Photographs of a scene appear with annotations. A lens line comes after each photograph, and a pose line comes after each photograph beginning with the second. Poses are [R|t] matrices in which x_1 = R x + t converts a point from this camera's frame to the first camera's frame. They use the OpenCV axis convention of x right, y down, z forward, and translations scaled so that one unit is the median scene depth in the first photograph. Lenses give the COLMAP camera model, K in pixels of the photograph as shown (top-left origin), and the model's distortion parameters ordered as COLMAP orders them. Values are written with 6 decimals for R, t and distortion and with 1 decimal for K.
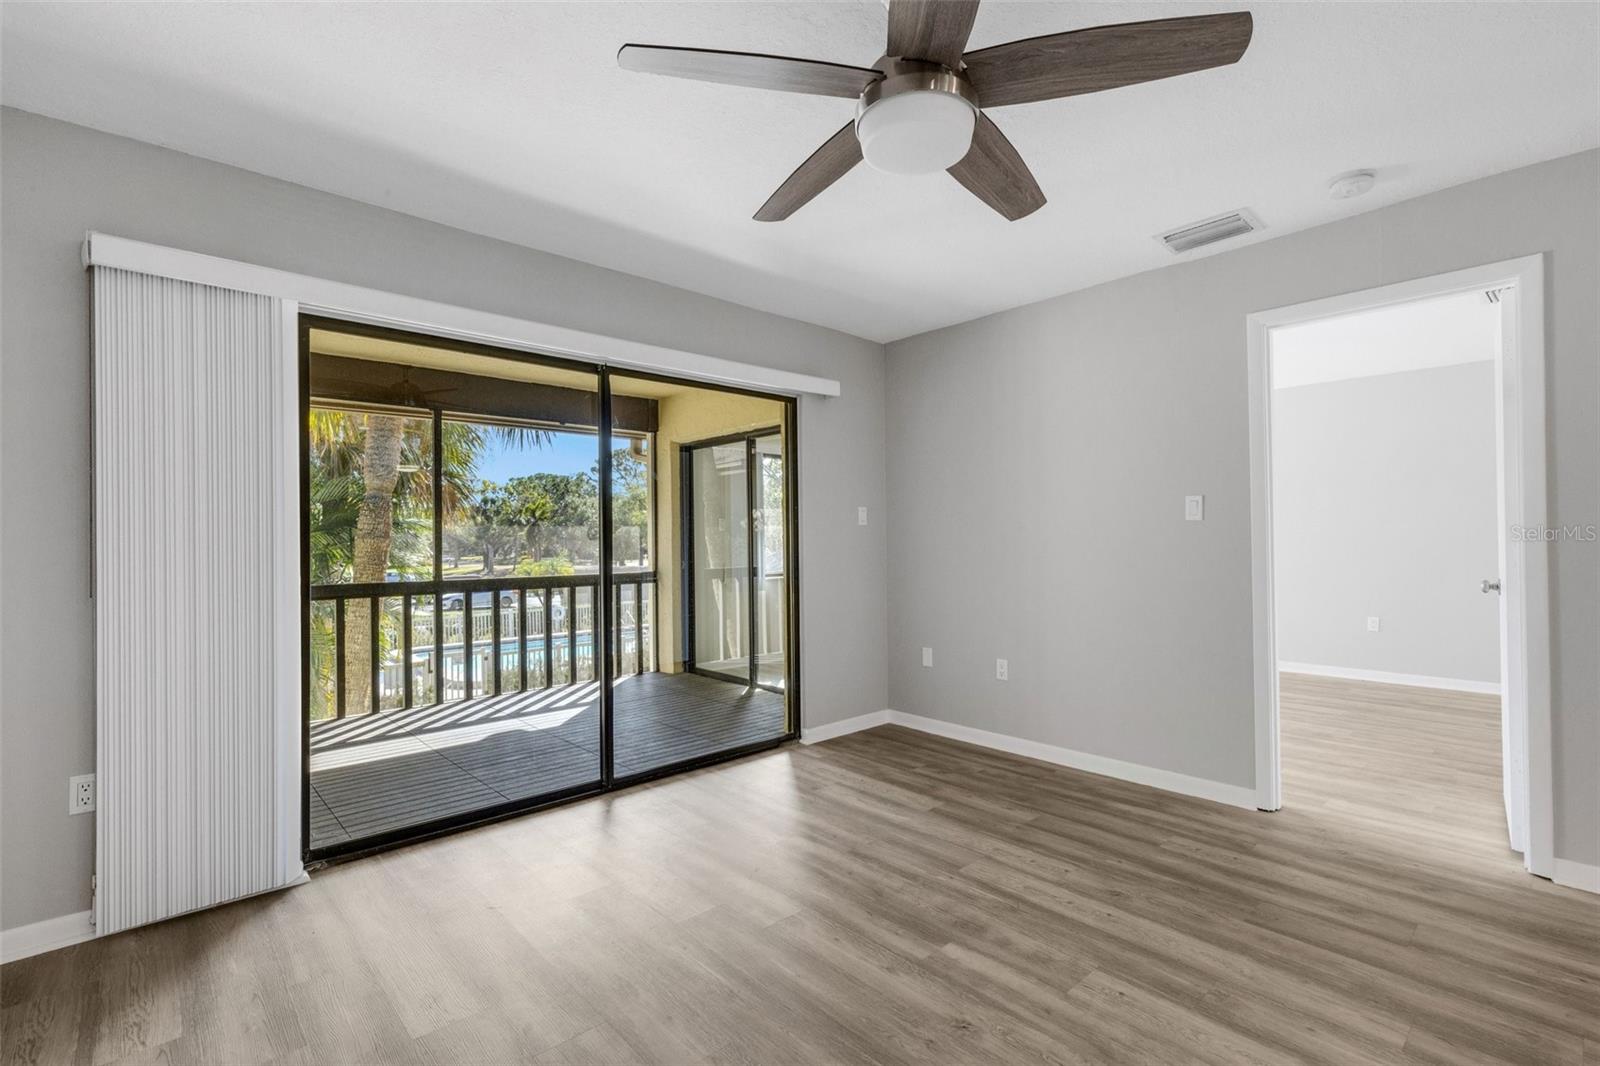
lens RADIAL K [[722.3, 0, 800.0], [0, 722.3, 533.0], [0, 0, 1]] dist [-0.000632, 0.000077]
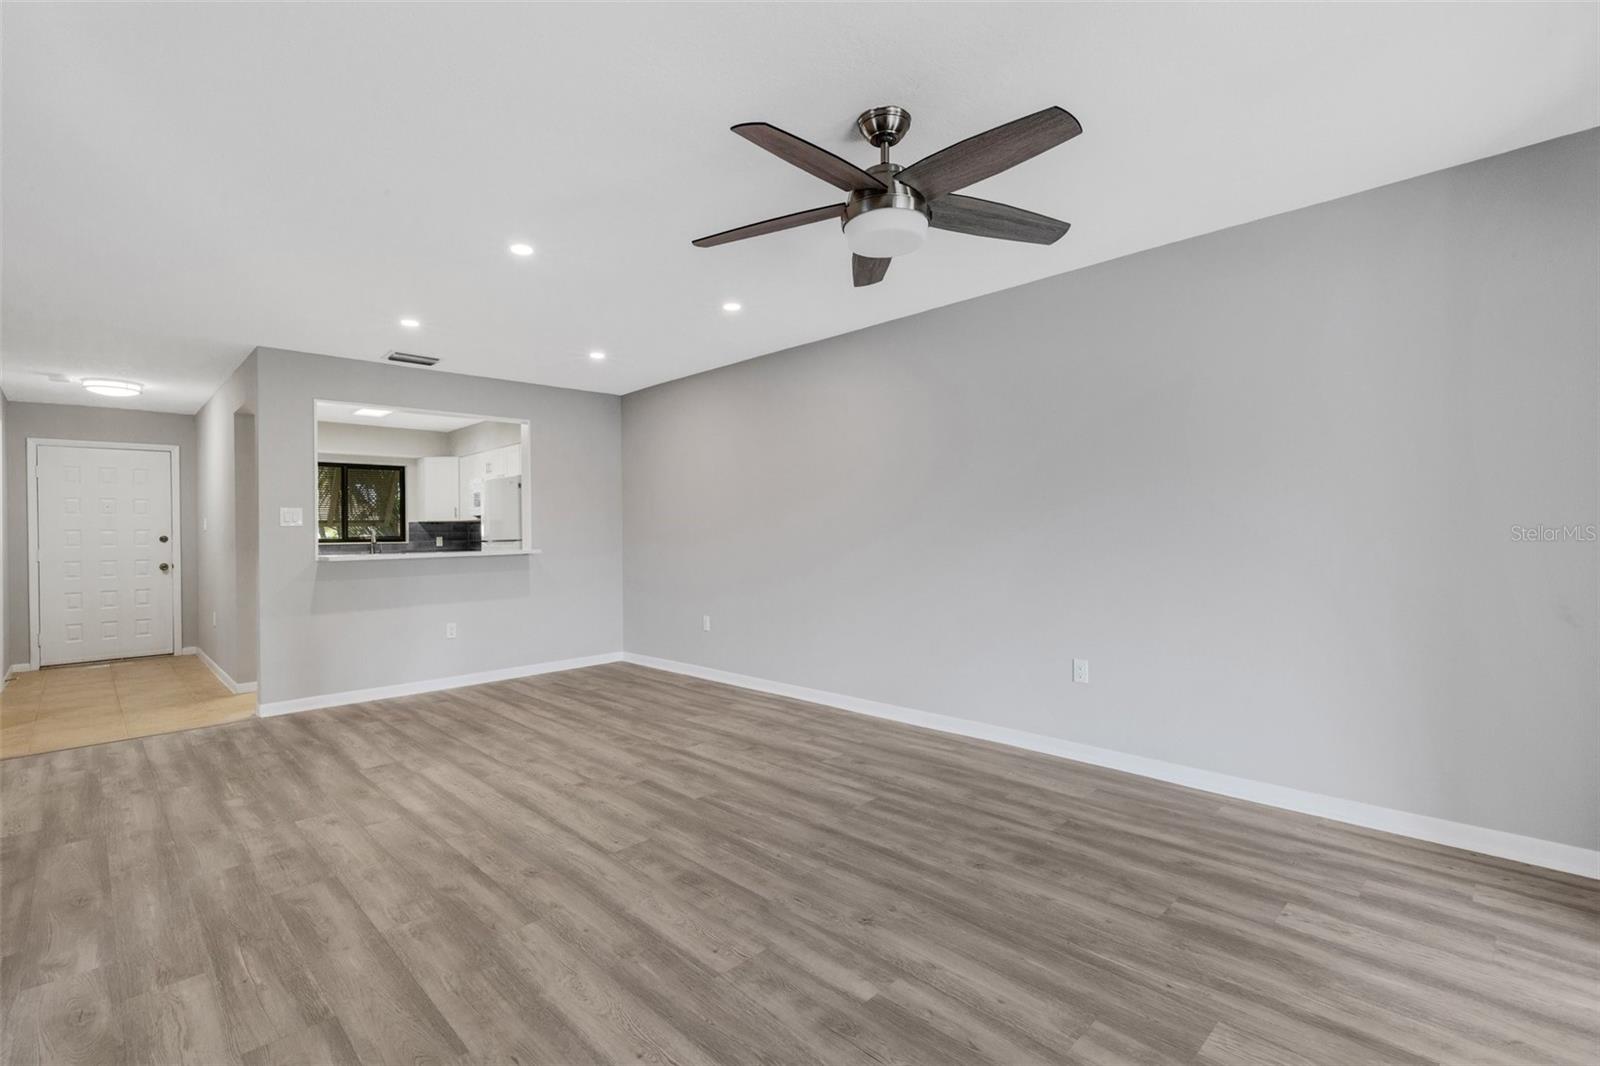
lens RADIAL K [[736.6, 0, 803.7], [0, 736.6, 531.0], [0, 0, 1]] dist [0.010944, 0.000543]
pose [[-0.998793, 0.021894, -0.043967, 0.336409], [0.022183, 0.999735, -0.006095, 0.020000], [0.043822, -0.007063, -0.999014, 2.039258]]
